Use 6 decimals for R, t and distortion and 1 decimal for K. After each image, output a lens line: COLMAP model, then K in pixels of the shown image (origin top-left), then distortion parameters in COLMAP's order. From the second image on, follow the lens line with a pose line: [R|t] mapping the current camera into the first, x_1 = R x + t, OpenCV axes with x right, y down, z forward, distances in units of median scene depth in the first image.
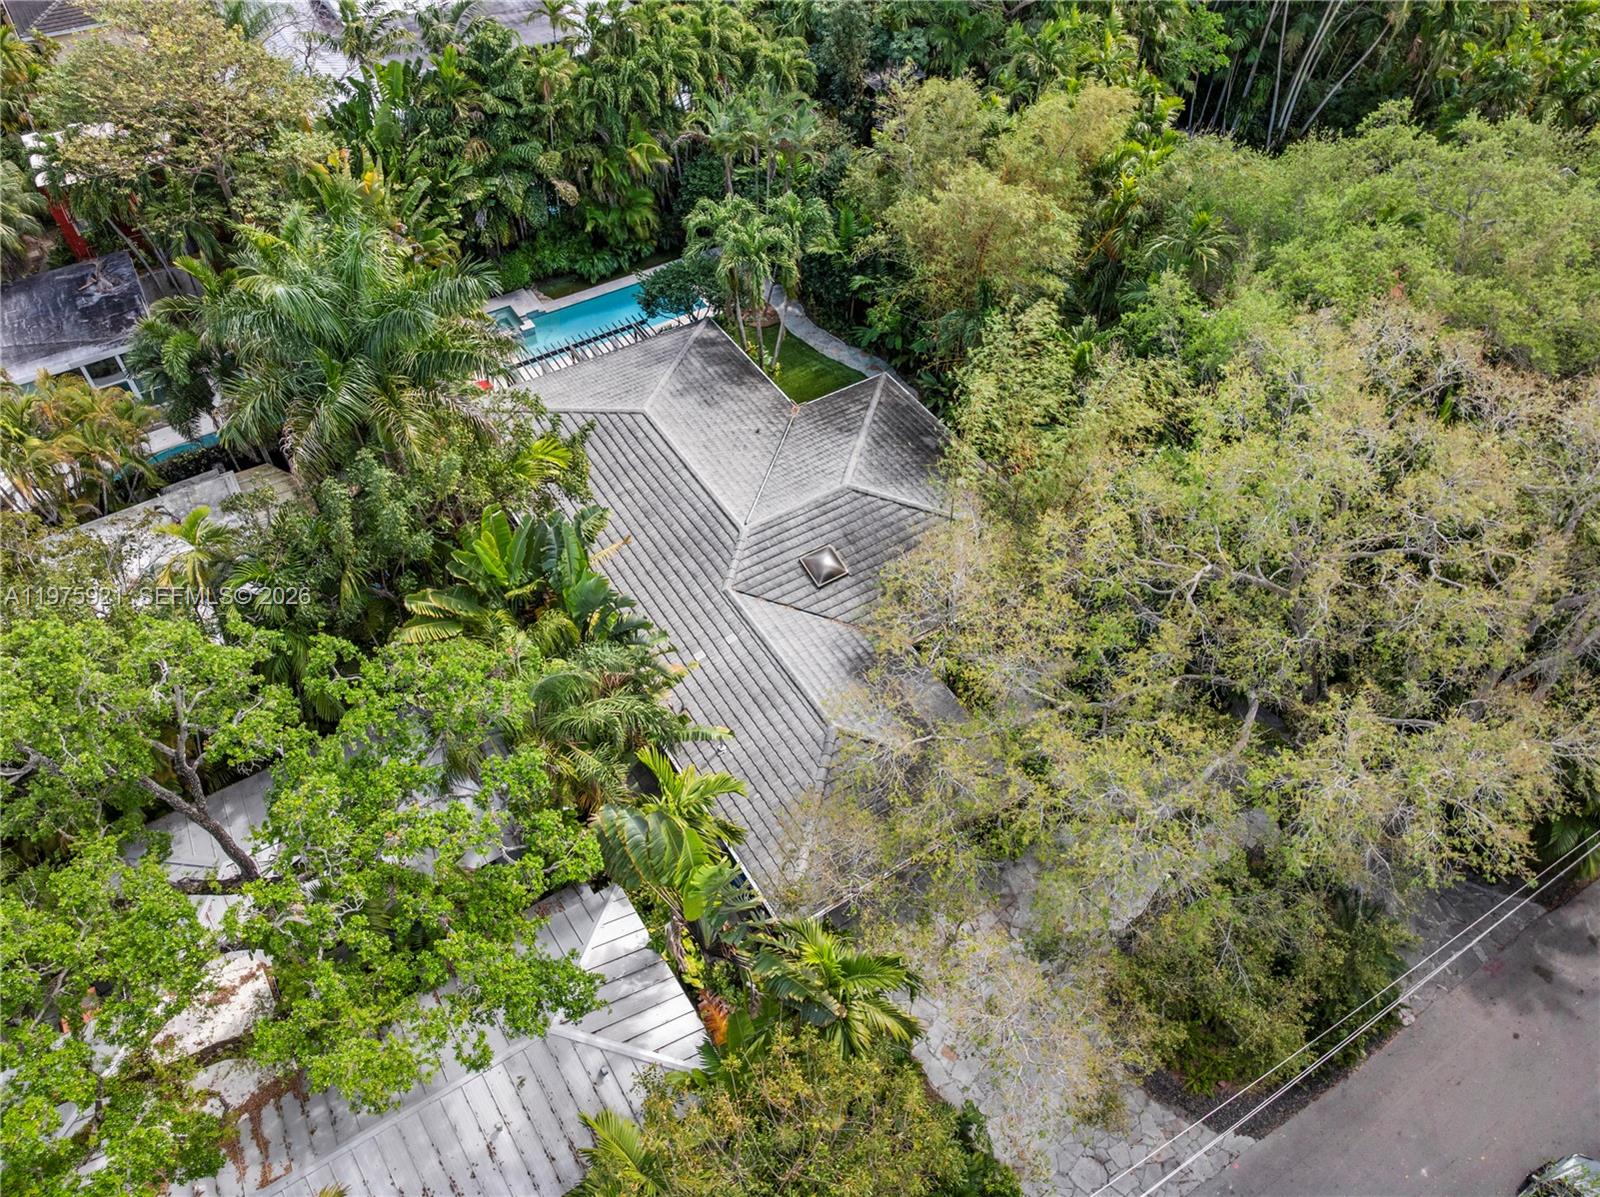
lens RADIAL K [[1100.0, 0, 796.7], [0, 1100.0, 592.7], [0, 0, 1]] dist [-0.037889, 0.008689]
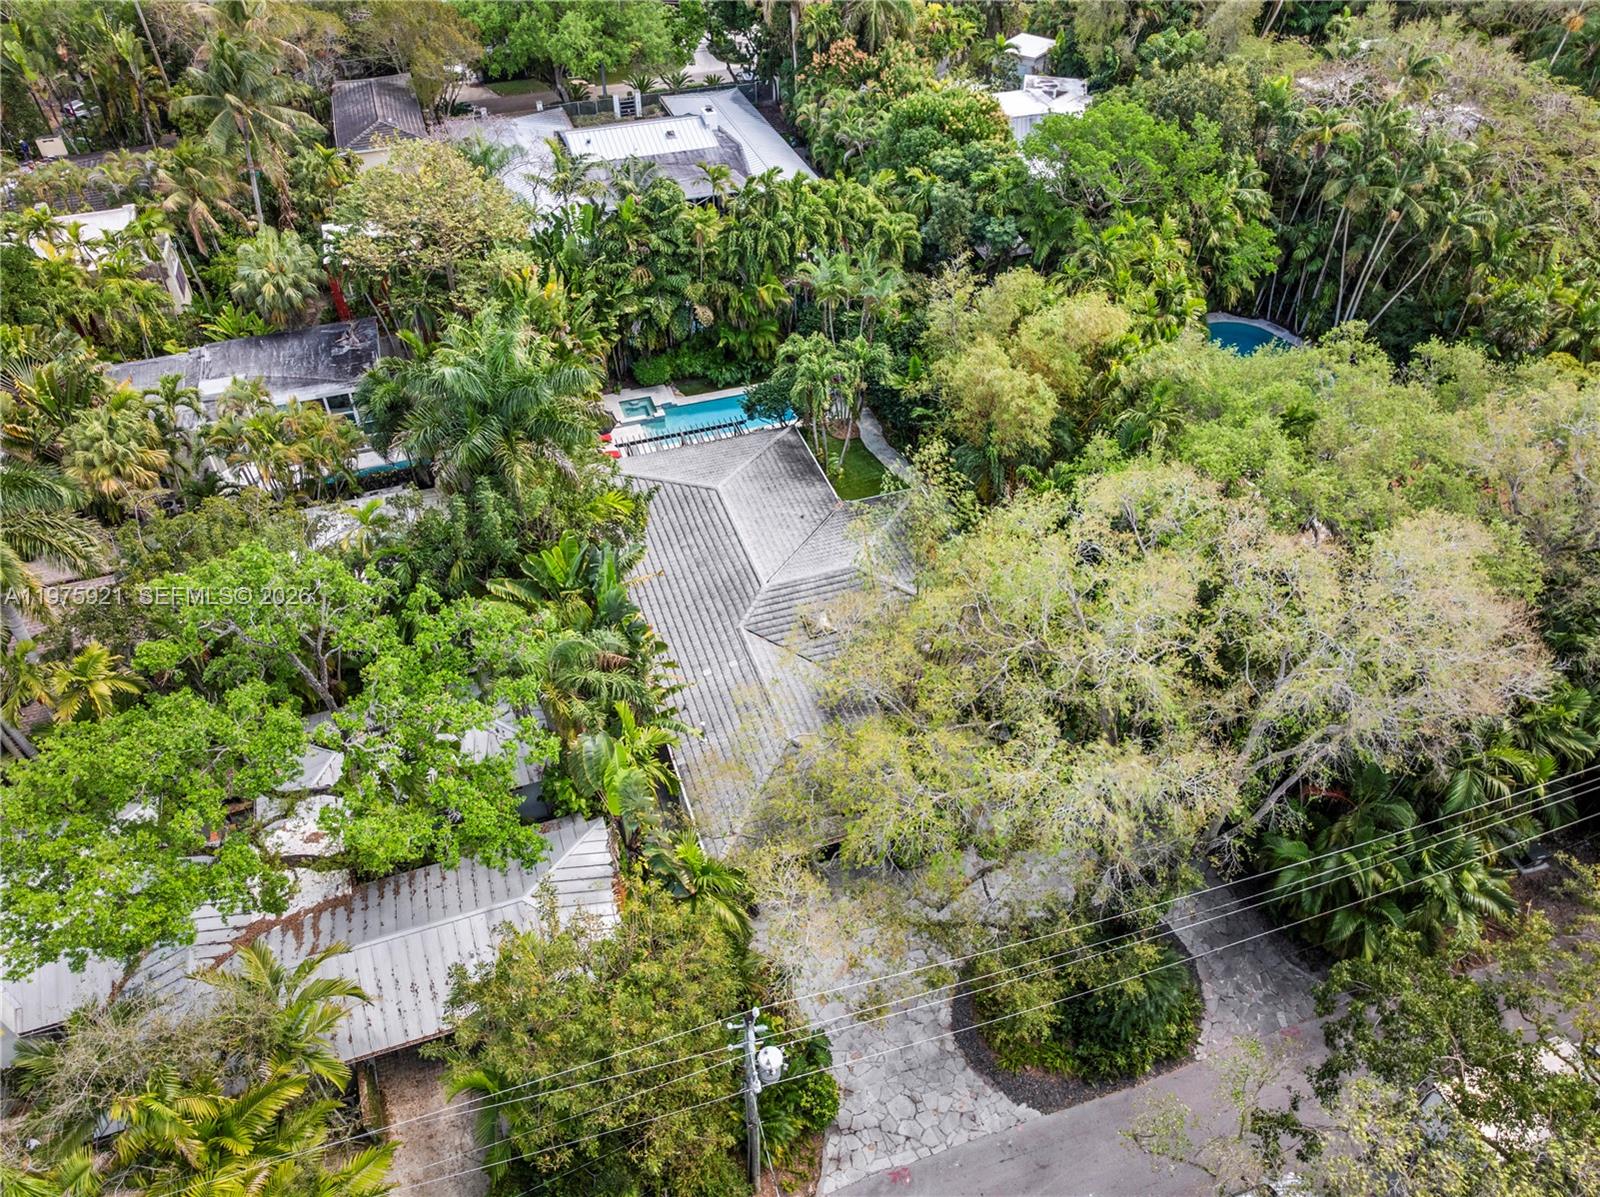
lens RADIAL K [[1100.0, 0, 803.3], [0, 1100.0, 597.6], [0, 0, 1]] dist [-0.037889, 0.008689]
pose [[0.975380, 0.154306, -0.157555, 0.166948], [-0.169218, 0.981818, -0.086016, 0.048695], [0.141418, 0.110559, 0.983757, -0.215263]]
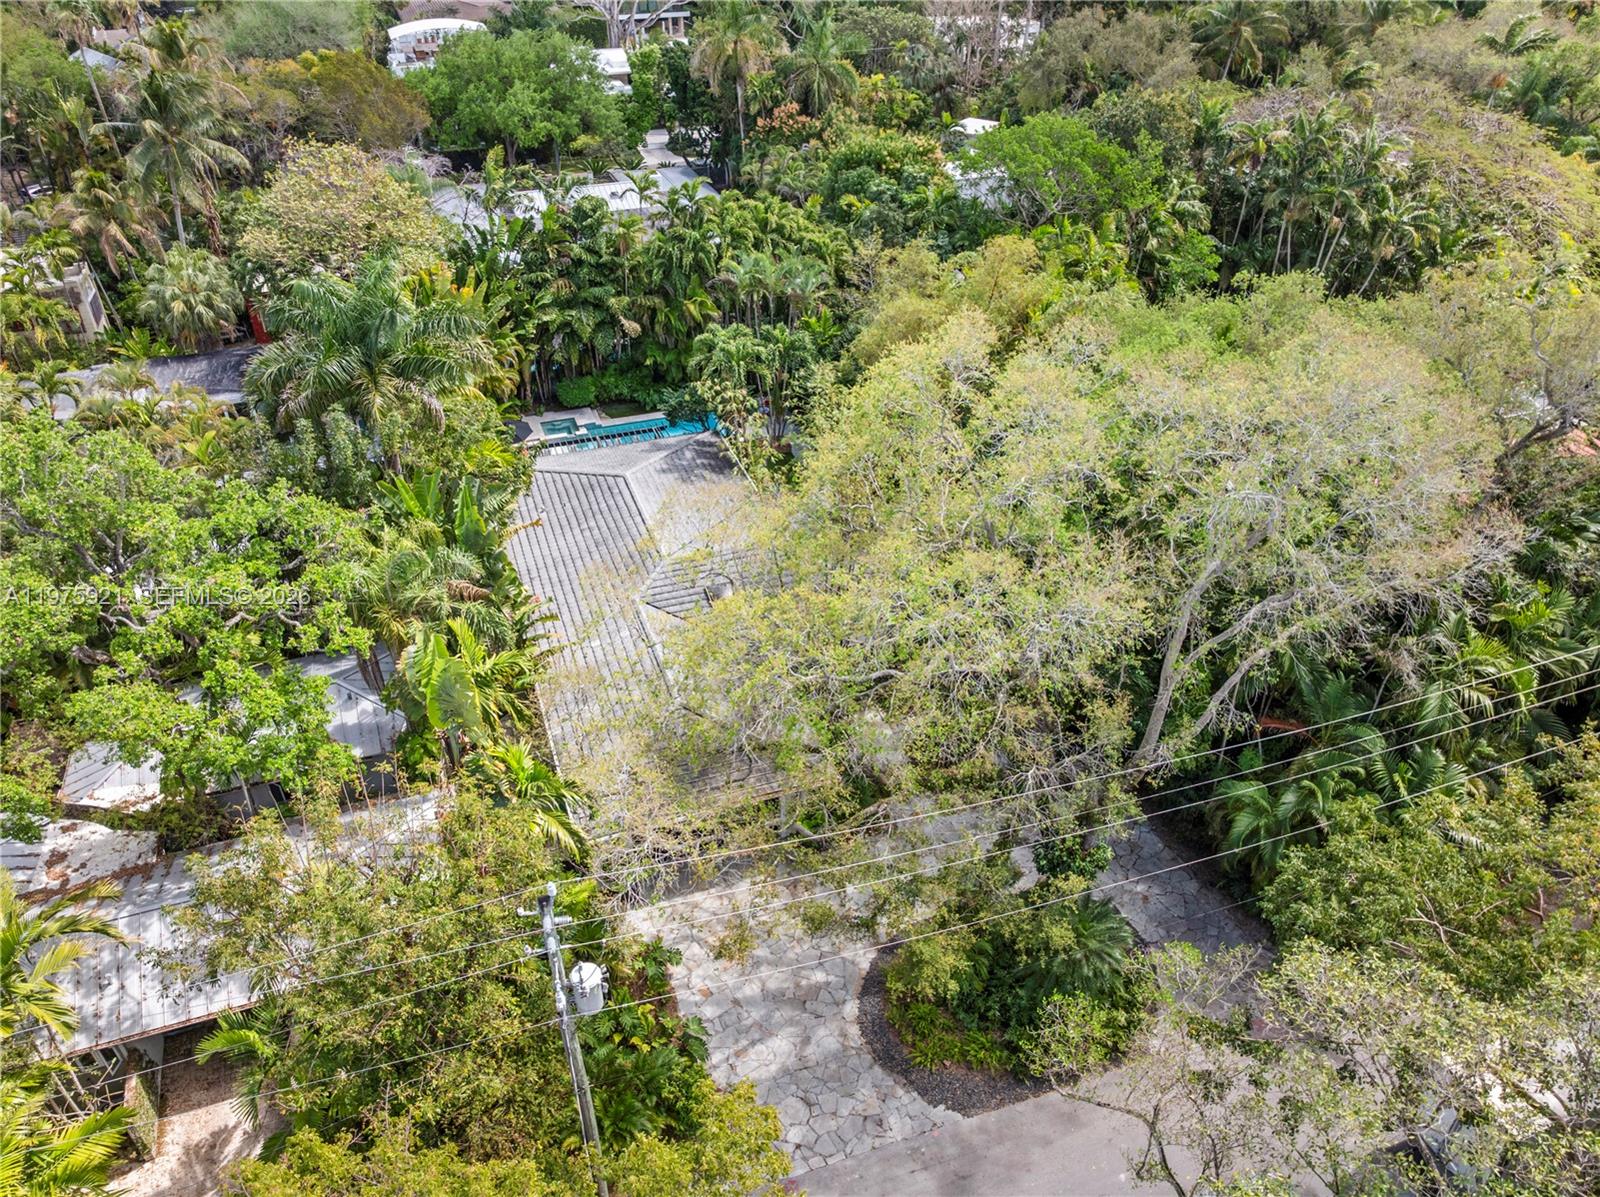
lens RADIAL K [[1100.0, 0, 800.7], [0, 1100.0, 606.8], [0, 0, 1]] dist [-0.037889, 0.008689]
pose [[0.977433, 0.124020, -0.171009, 0.248880], [-0.160074, 0.963072, -0.216492, 0.184637], [0.137845, 0.238980, 0.961191, -0.080292]]
